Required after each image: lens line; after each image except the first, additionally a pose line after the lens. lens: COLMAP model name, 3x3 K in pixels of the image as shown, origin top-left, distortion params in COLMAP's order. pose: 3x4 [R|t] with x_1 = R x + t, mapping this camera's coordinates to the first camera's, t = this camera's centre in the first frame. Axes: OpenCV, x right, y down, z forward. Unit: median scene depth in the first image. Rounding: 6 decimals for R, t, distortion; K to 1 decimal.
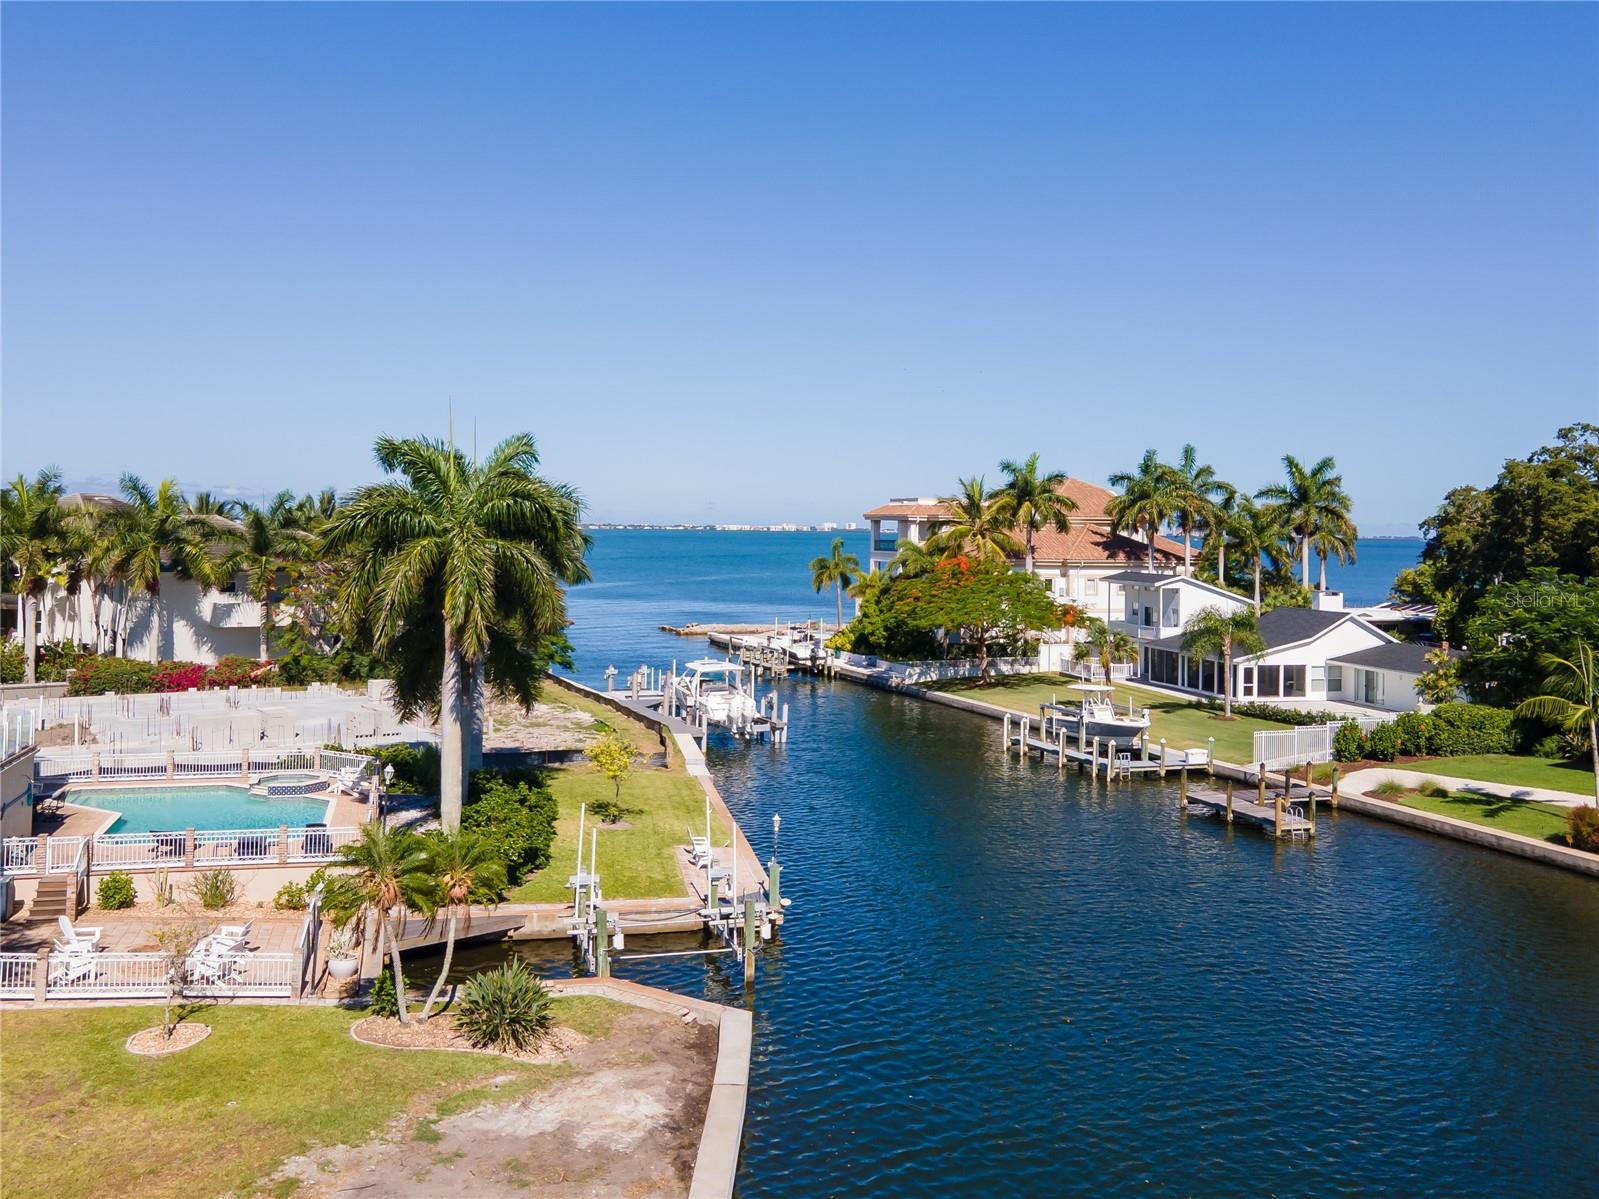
lens RADIAL K [[1365.7, 0, 758.0], [0, 1365.7, 528.5], [0, 0, 1]] dist [0.035398, -0.014675]
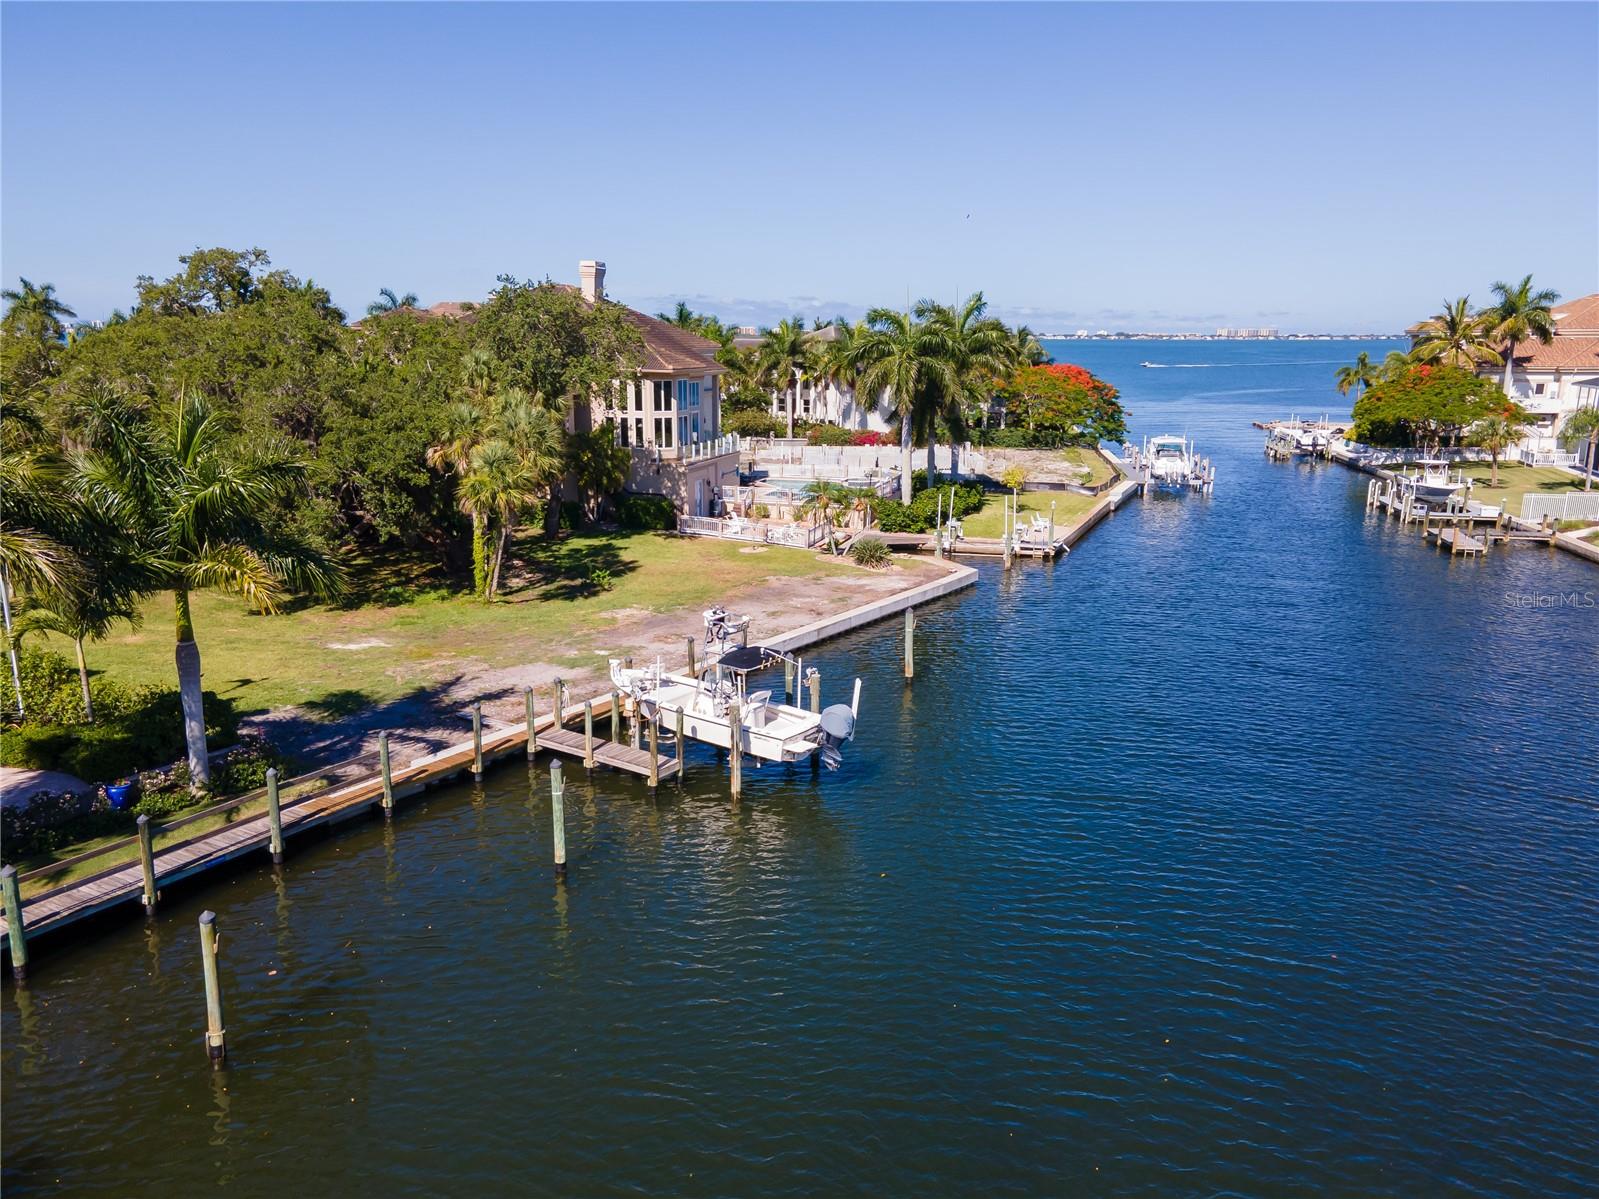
lens RADIAL K [[1192.2, 0, 811.8], [0, 1192.2, 597.5], [0, 0, 1]] dist [0.006263, 0.034462]
pose [[0.854074, 0.097241, -0.510980, 0.276284], [0.011596, 0.978566, 0.205607, -0.003598], [0.520022, -0.181529, 0.834641, -0.284929]]
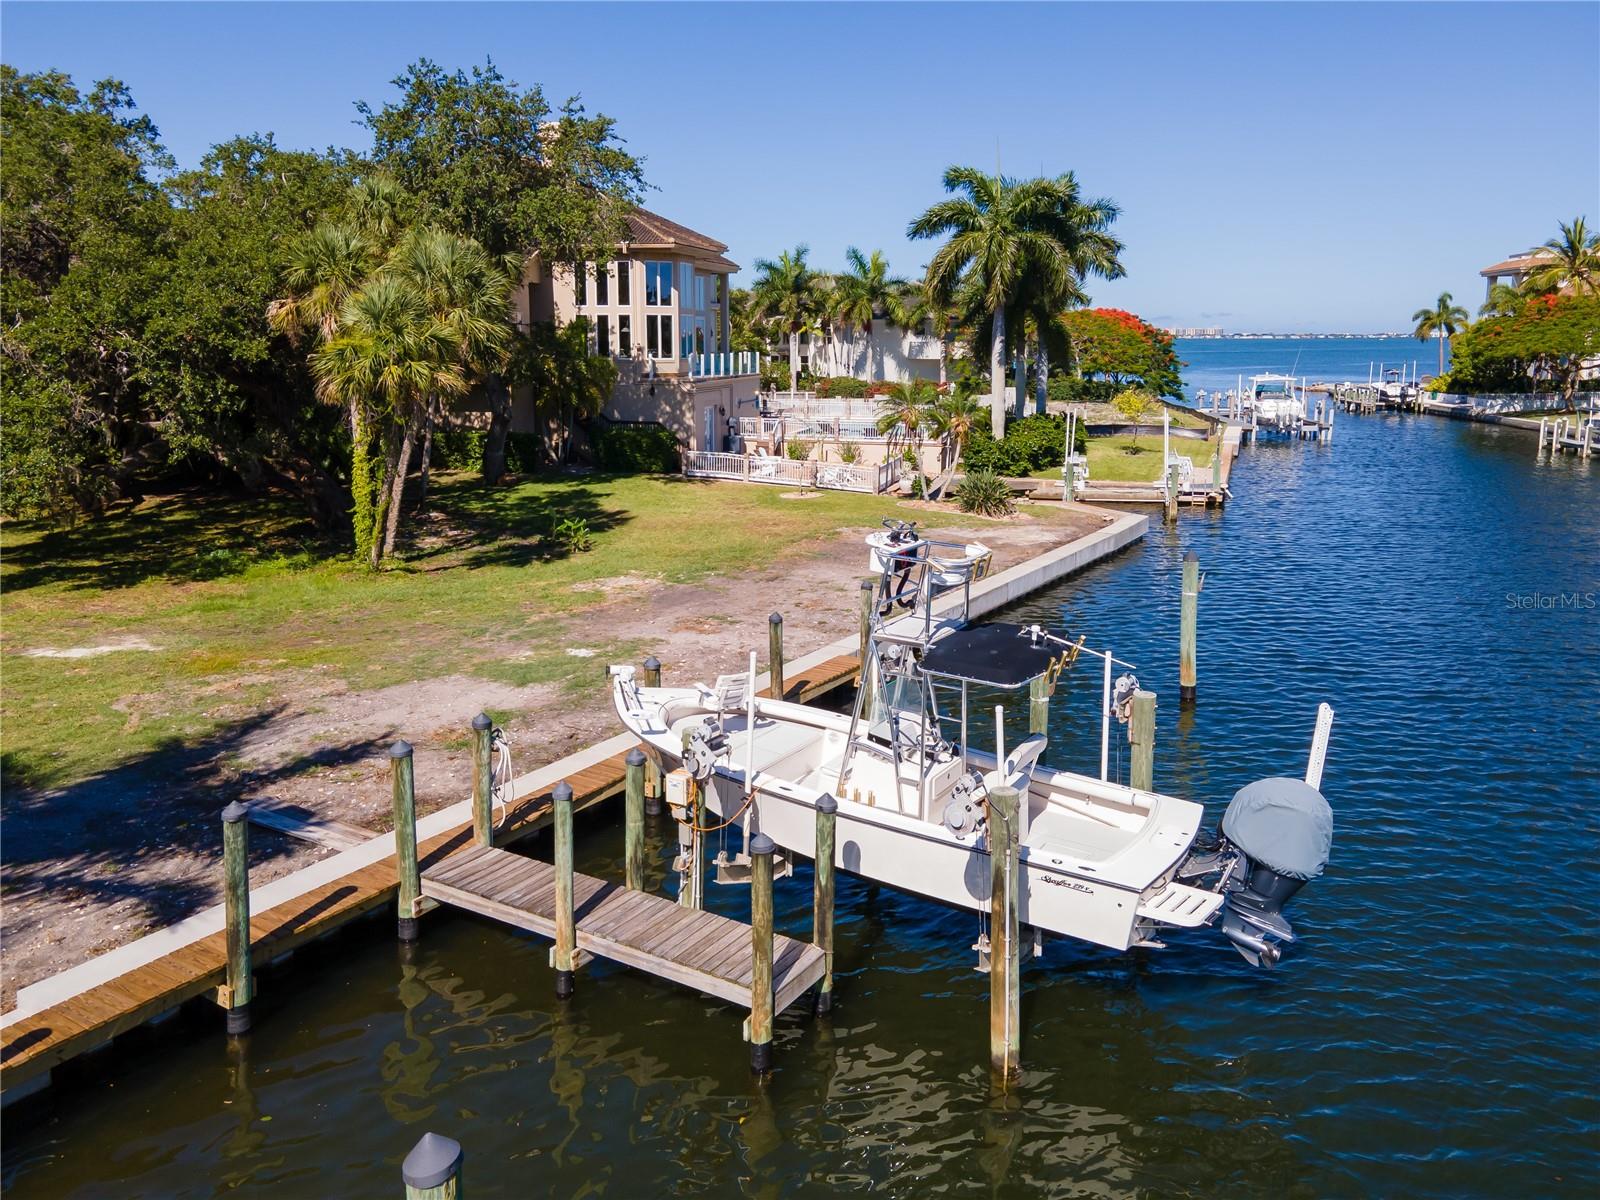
lens RADIAL K [[1192.9, 0, 855.4], [0, 1192.9, 483.3], [0, 0, 1]] dist [0.006263, 0.034462]
pose [[0.889154, 0.037602, -0.456061, 0.110073], [0.015581, 0.993553, 0.112296, 0.058976], [0.457343, -0.106954, 0.882835, -0.107072]]
